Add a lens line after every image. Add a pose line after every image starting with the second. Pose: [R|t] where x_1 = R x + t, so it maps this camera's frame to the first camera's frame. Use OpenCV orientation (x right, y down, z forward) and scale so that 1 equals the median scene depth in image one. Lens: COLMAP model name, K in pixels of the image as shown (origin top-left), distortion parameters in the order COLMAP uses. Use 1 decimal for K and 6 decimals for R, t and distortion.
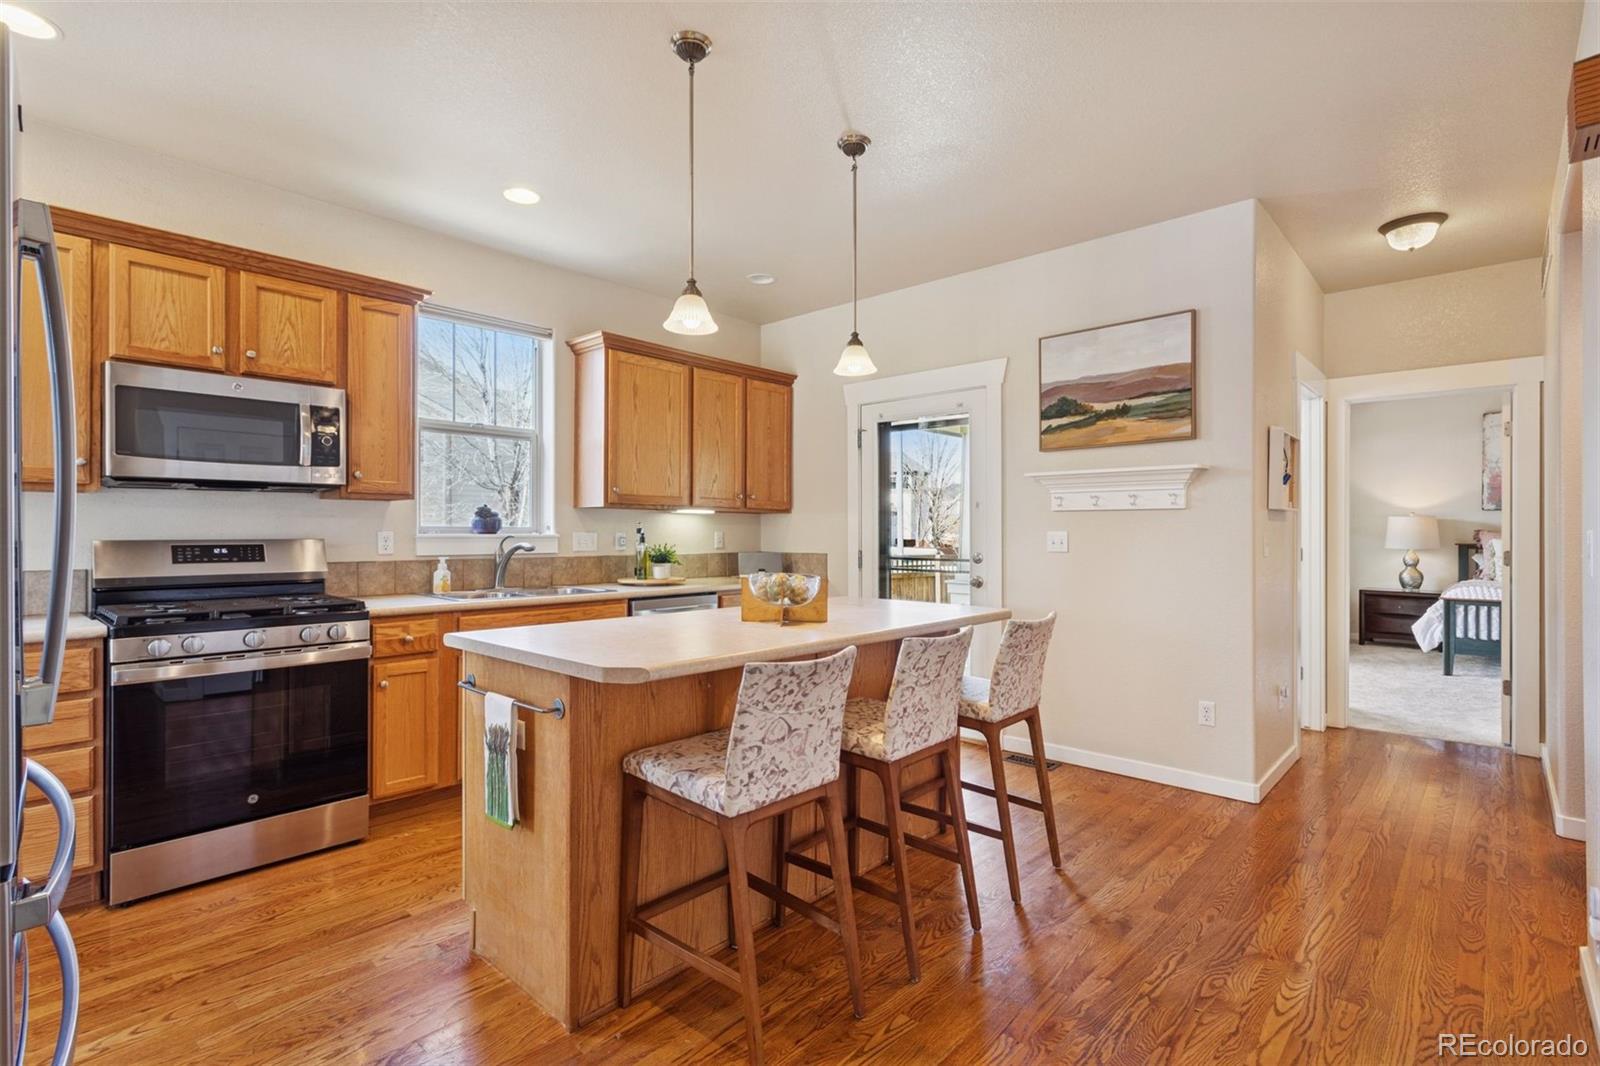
lens RADIAL K [[742.3, 0, 800.0], [0, 742.3, 533.0], [0, 0, 1]] dist [-0.001063, -0.000066]
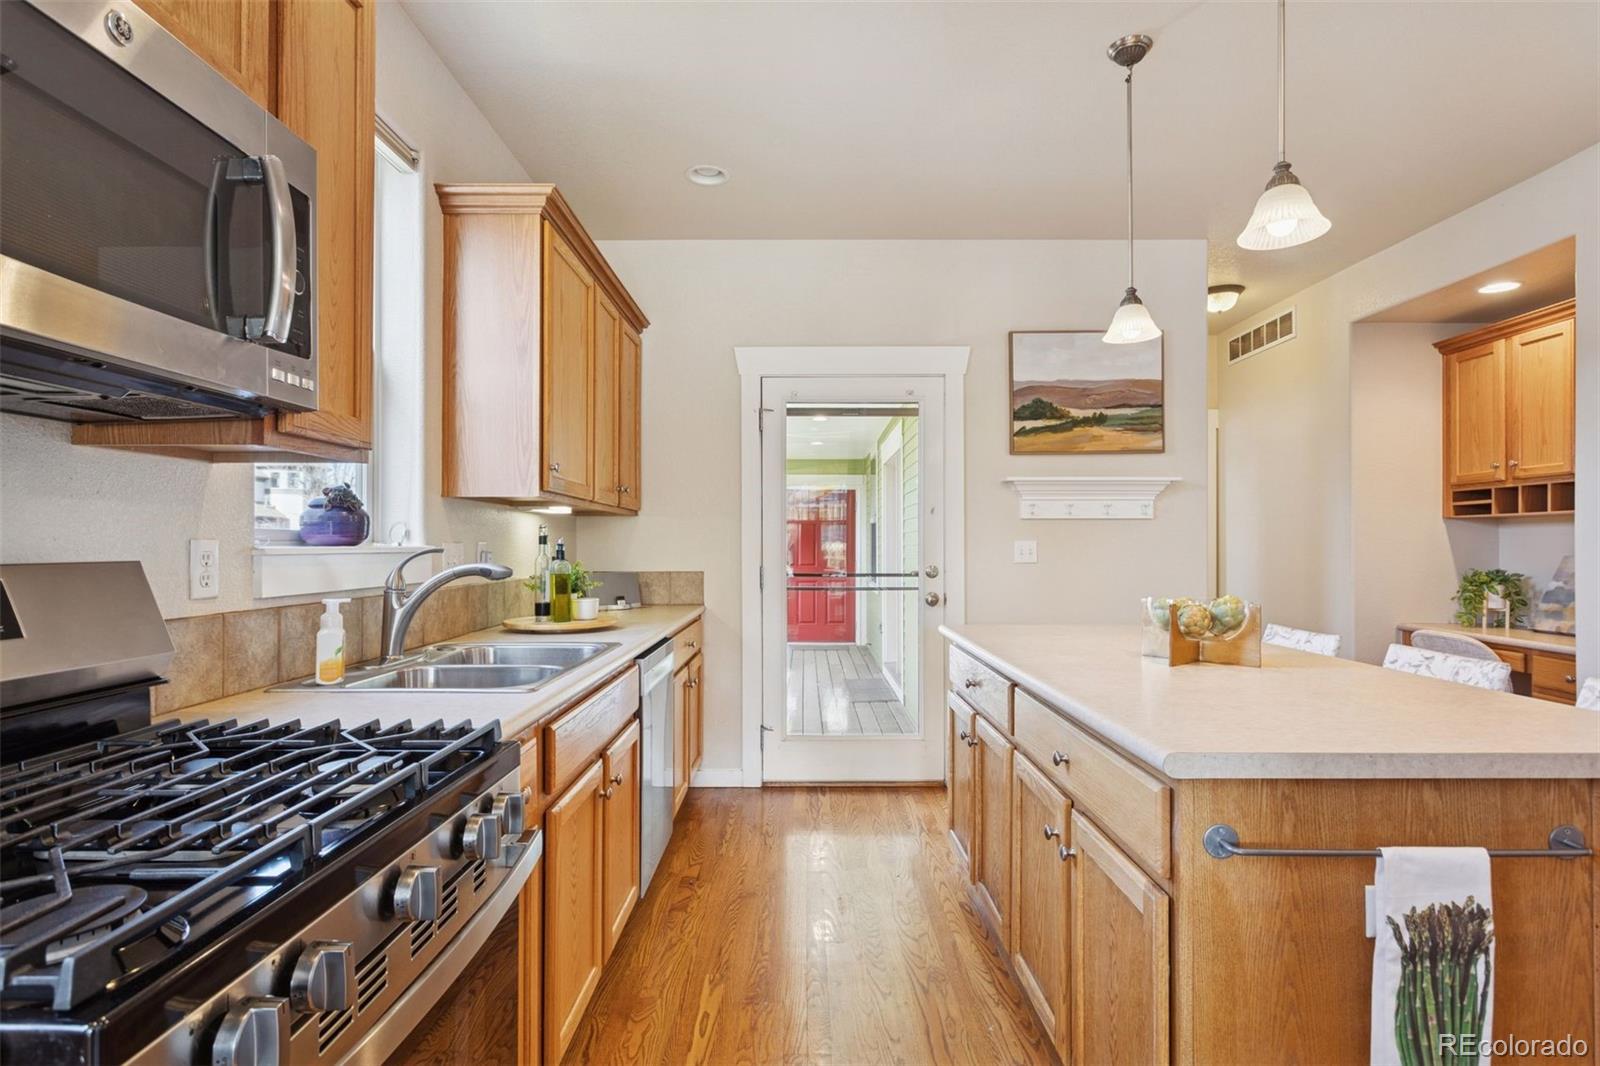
lens RADIAL K [[811.8, 0, 795.9], [0, 811.8, 541.3], [0, 0, 1]] dist [0.002331, 0.002381]
pose [[0.746280, 0.000078, 0.665632, -0.573256], [0.003144, 0.999988, -0.003642, 0.001468], [-0.665625, 0.004811, 0.746271, 0.442889]]
